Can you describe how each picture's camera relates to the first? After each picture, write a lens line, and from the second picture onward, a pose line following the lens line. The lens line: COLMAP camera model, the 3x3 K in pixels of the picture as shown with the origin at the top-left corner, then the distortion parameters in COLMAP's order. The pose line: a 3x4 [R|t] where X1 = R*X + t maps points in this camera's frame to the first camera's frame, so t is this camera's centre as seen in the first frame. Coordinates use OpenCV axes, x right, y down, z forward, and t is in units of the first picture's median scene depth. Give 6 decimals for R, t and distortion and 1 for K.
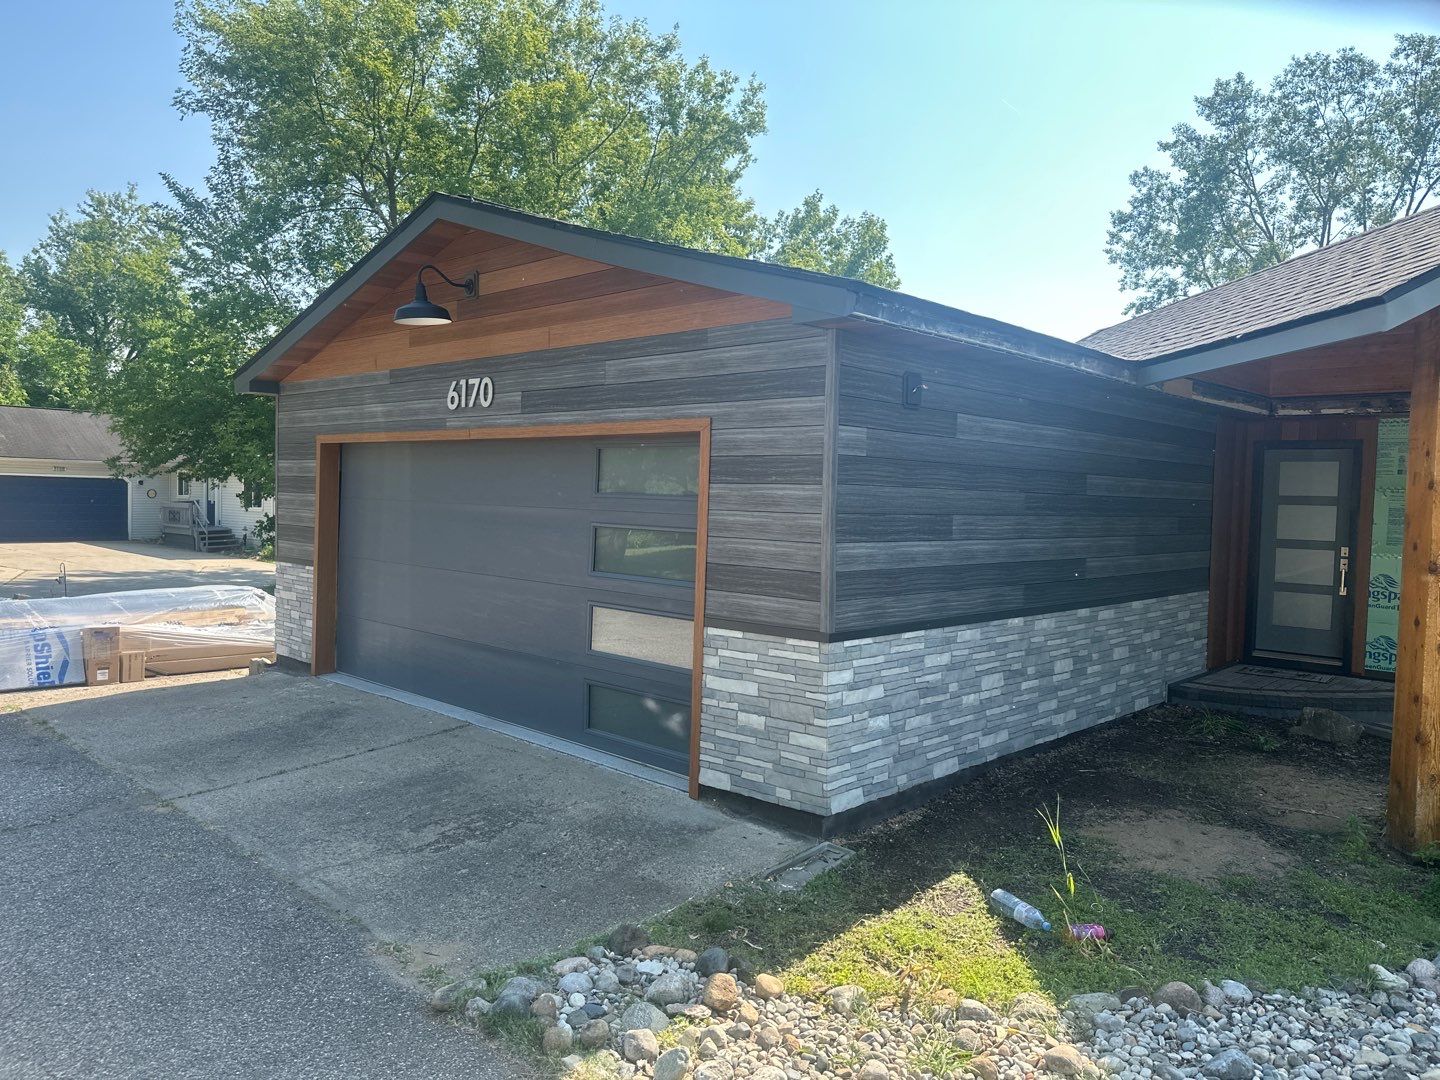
lens RADIAL K [[1003.4, 0, 724.6], [0, 1003.4, 526.7], [0, 0, 1]] dist [0.098877, -0.103468]
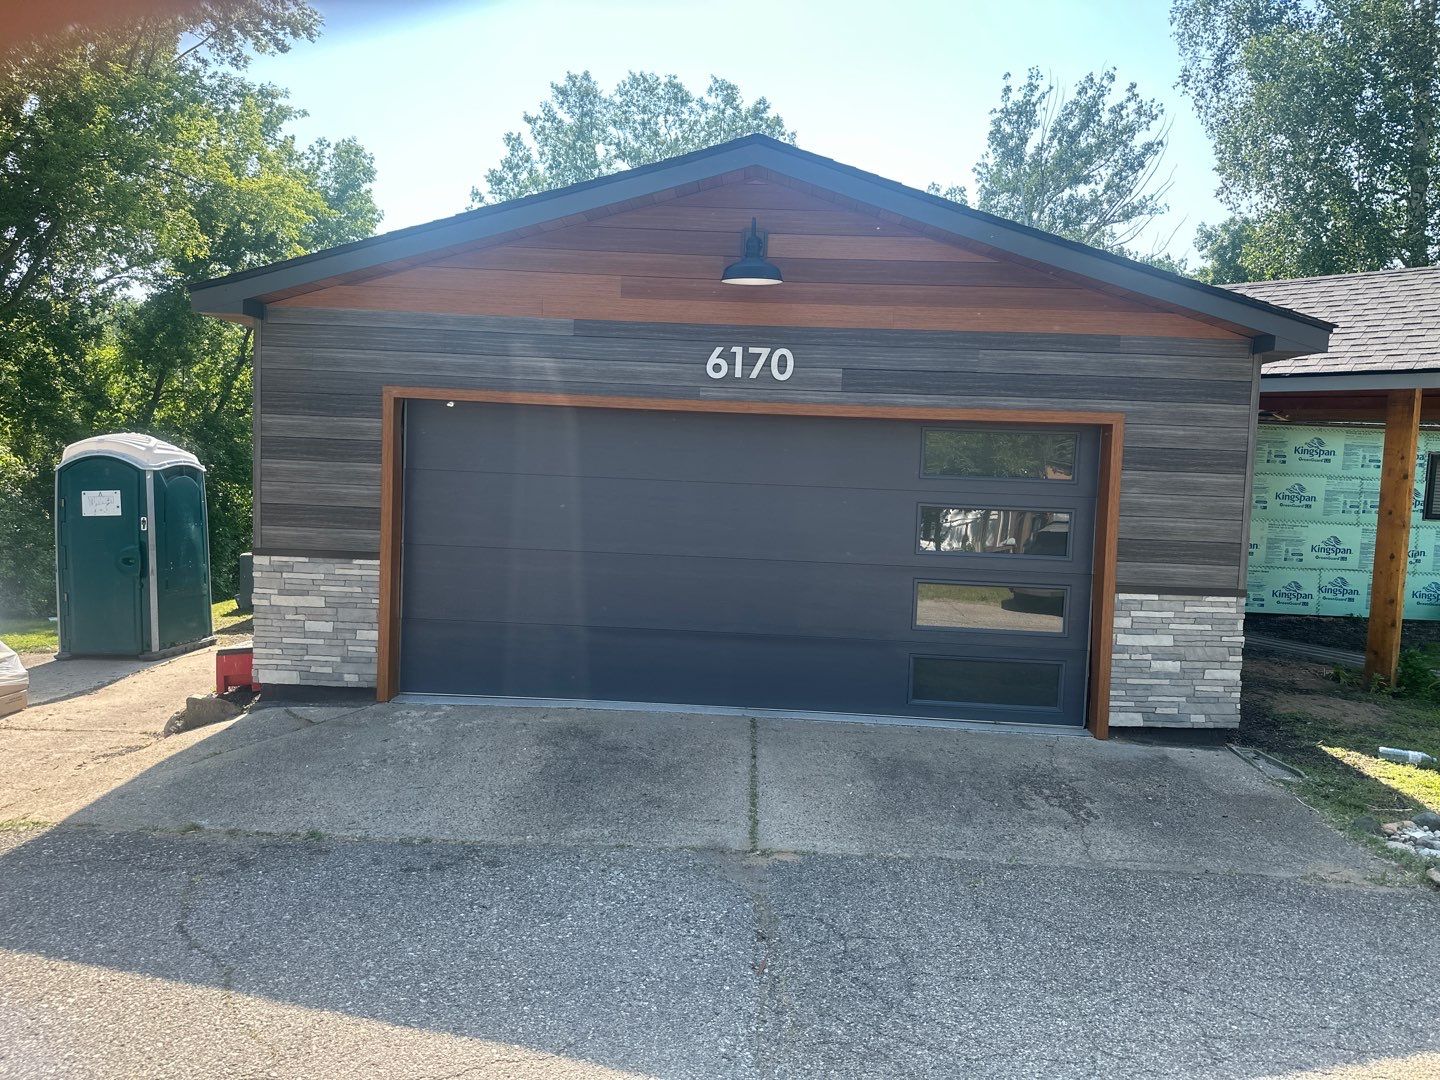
lens RADIAL K [[1002.2, 0, 726.9], [0, 1002.2, 542.0], [0, 0, 1]] dist [0.171650, -0.343477]
pose [[0.745657, -0.043279, 0.664923, -1.060098], [0.001102, 0.997967, 0.063721, -0.033458], [-0.666330, -0.046781, 0.744188, 0.390197]]
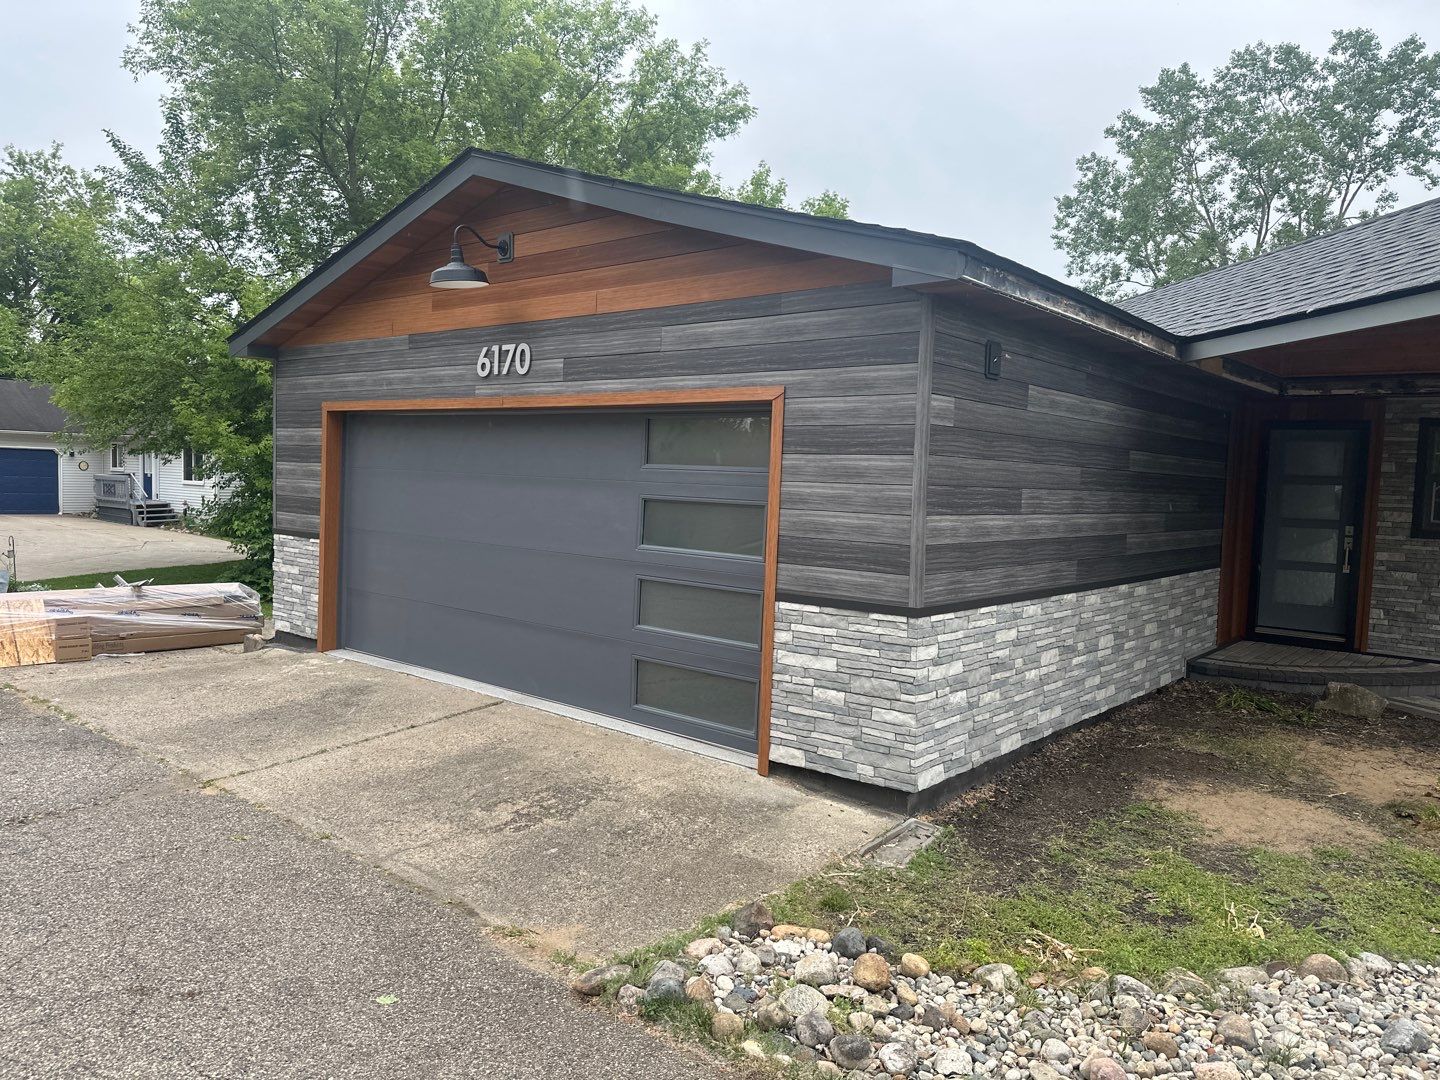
lens RADIAL K [[996.2, 0, 715.3], [0, 996.2, 538.3], [0, 0, 1]] dist [0.116454, -0.132540]
pose [[0.998341, 0.005750, 0.057296, -0.125431], [-0.007555, 0.999481, 0.031331, 0.007908], [-0.057086, -0.031712, 0.997865, 0.033992]]
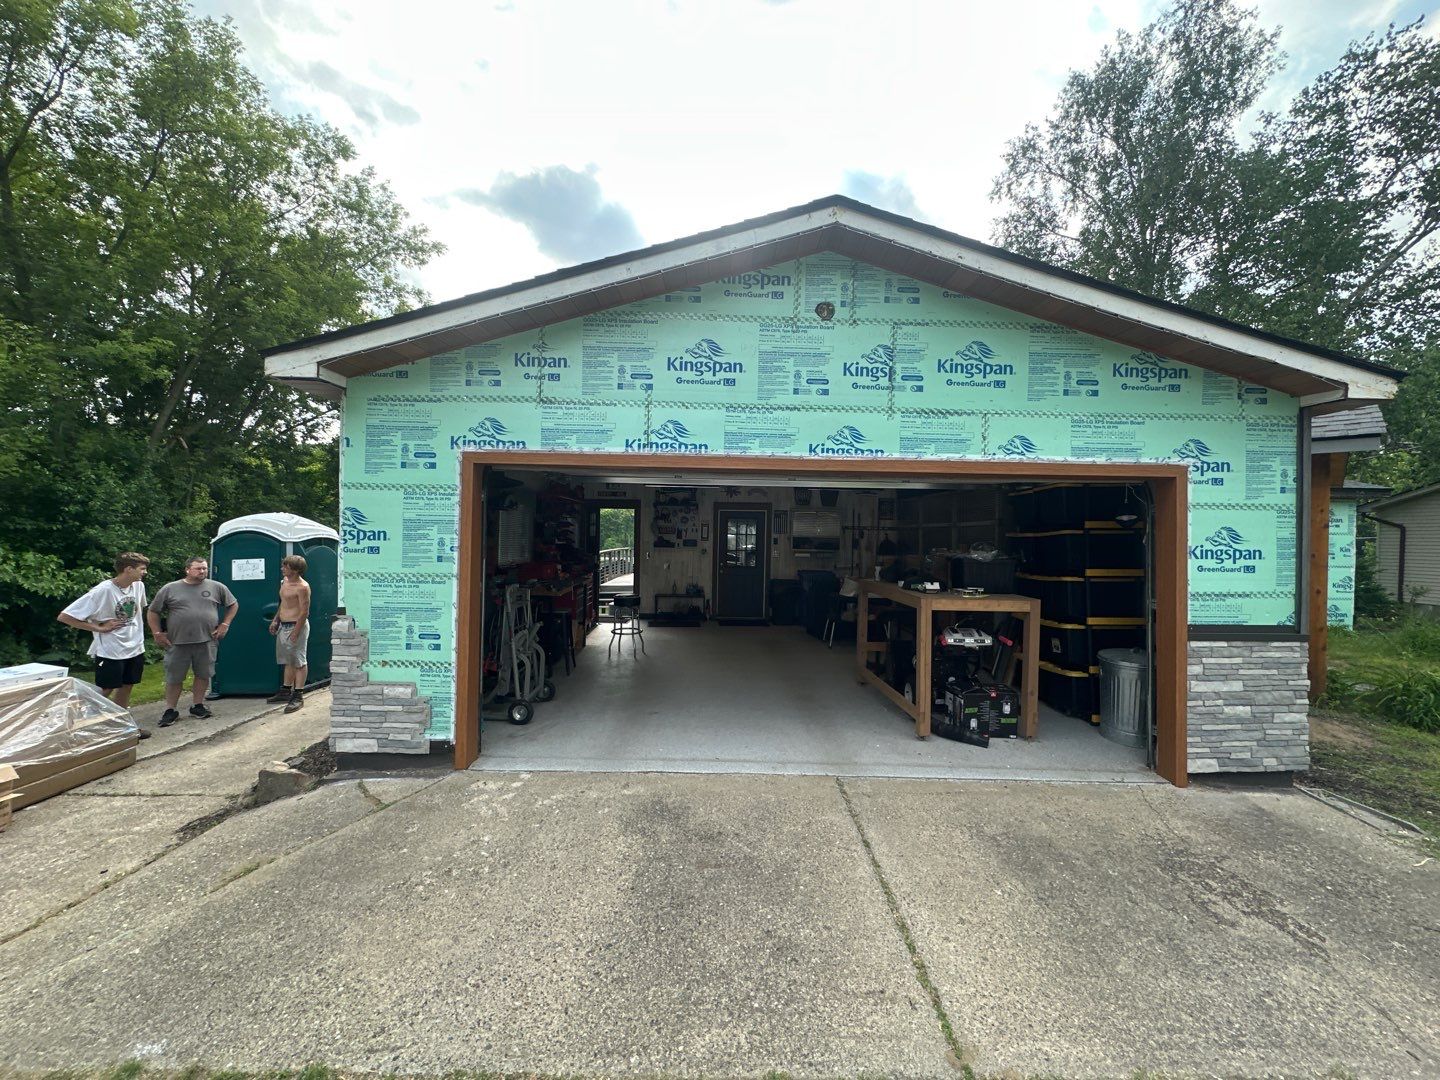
lens RADIAL K [[575.3, 0, 717.6], [0, 575.3, 539.7], [0, 0, 1]] dist [-0.000680, -0.000222]
pose [[0.722596, -0.014841, 0.691111, -0.828201], [0.021369, 0.999771, -0.000873, -0.029925], [-0.690940, 0.015399, 0.722748, 0.825296]]
